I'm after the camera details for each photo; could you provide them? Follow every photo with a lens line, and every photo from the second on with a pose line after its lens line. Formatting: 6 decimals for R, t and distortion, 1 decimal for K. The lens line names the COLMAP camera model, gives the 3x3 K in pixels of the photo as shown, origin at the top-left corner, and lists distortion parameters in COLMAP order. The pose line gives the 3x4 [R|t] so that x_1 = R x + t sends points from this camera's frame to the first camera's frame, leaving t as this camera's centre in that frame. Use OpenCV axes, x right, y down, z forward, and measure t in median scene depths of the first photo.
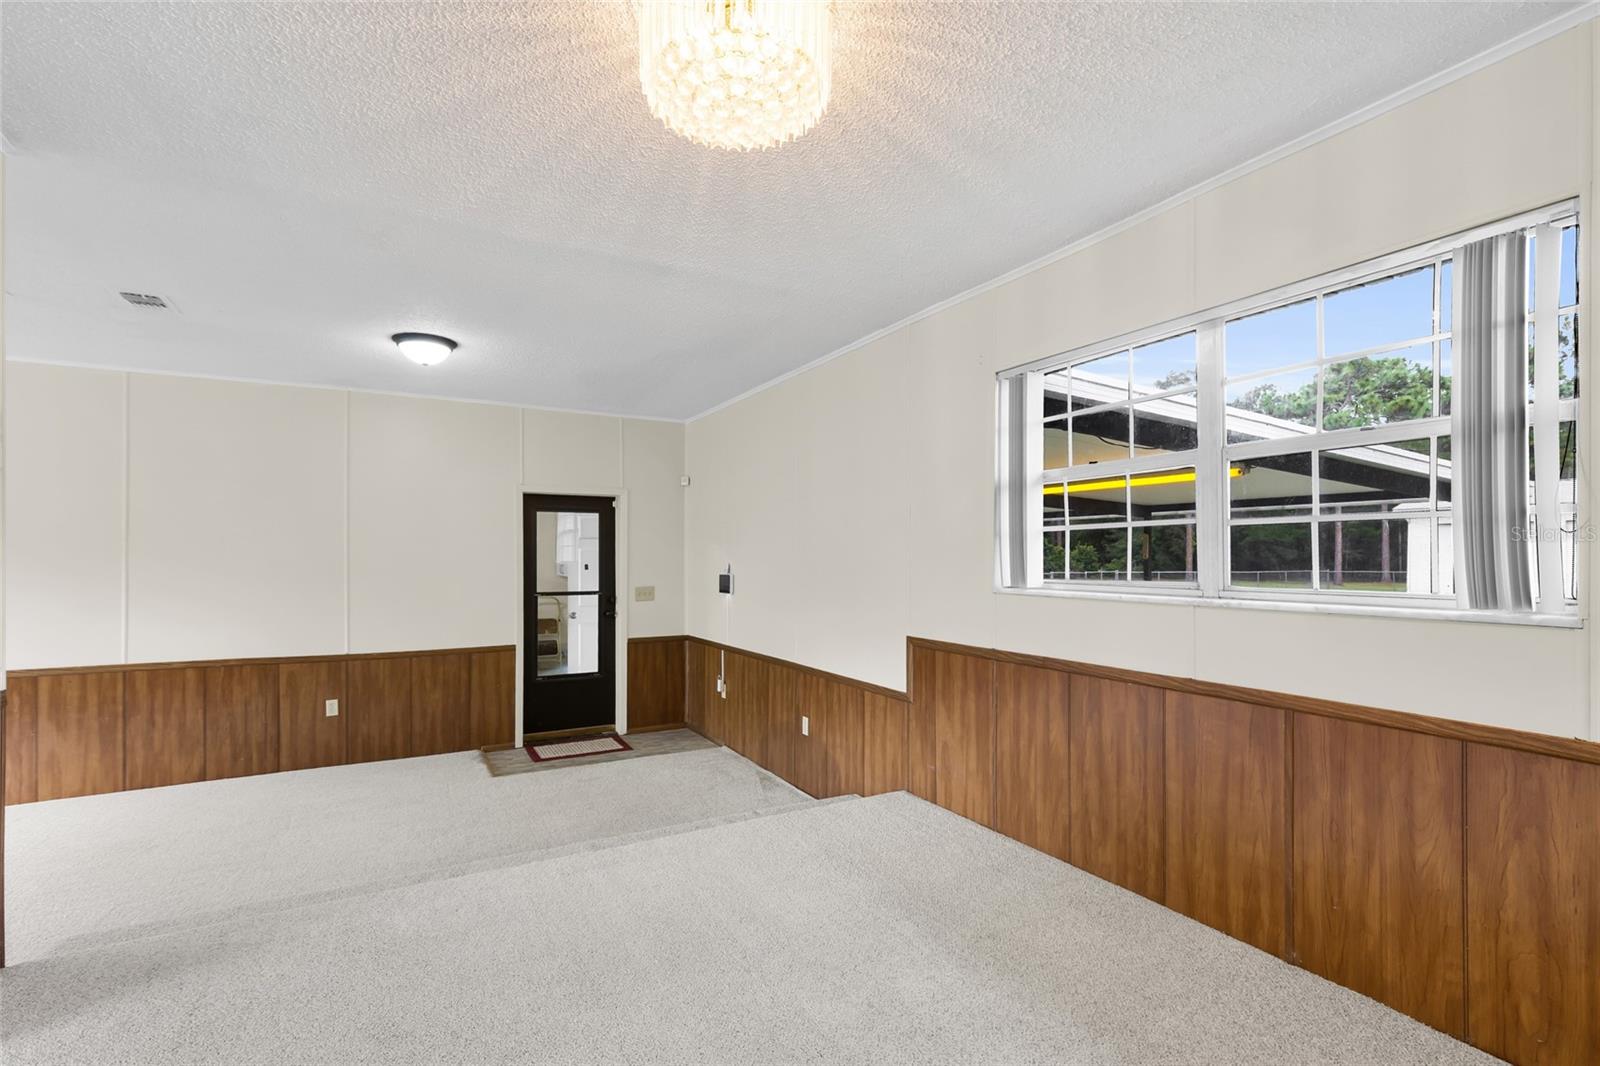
lens RADIAL K [[722.2, 0, 798.6], [0, 722.2, 558.4], [0, 0, 1]] dist [0.002569, 0.000028]
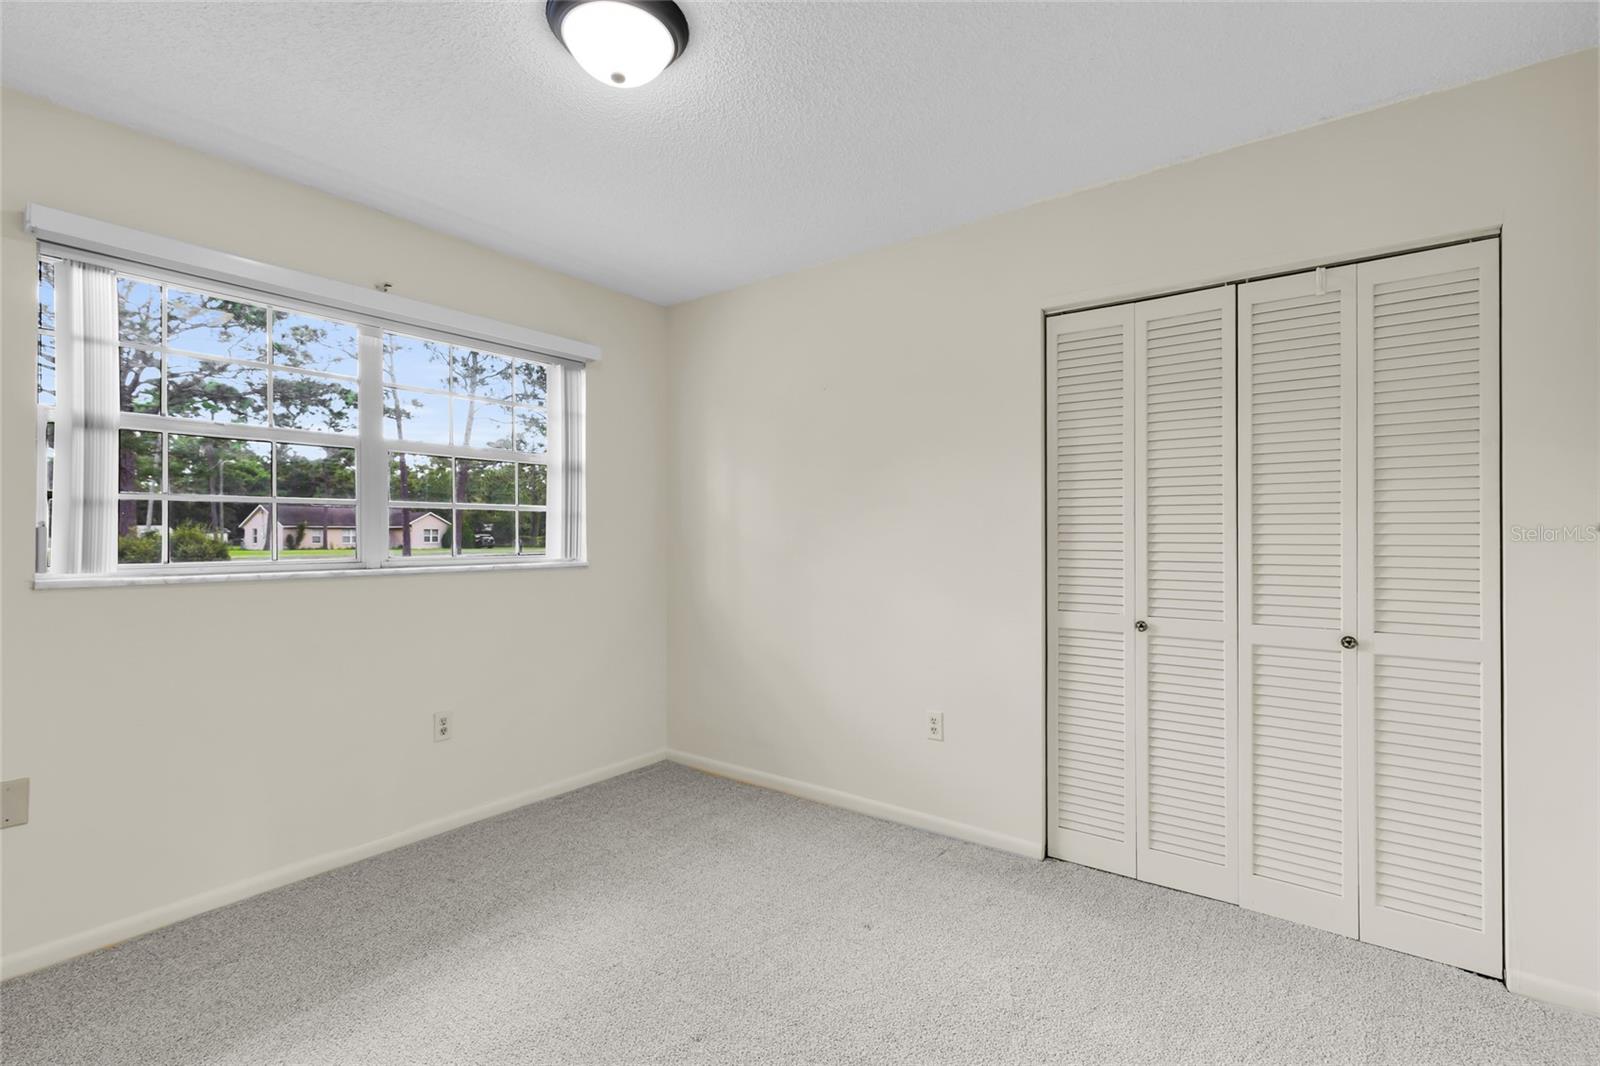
lens RADIAL K [[716.5, 0, 798.9], [0, 716.5, 538.5], [0, 0, 1]] dist [0.002754, 0.000083]
pose [[-0.384805, -0.002062, 0.922996, -0.783092], [0.004508, 0.999981, 0.004114, 0.004058], [-0.922987, 0.005744, -0.384788, 0.803516]]
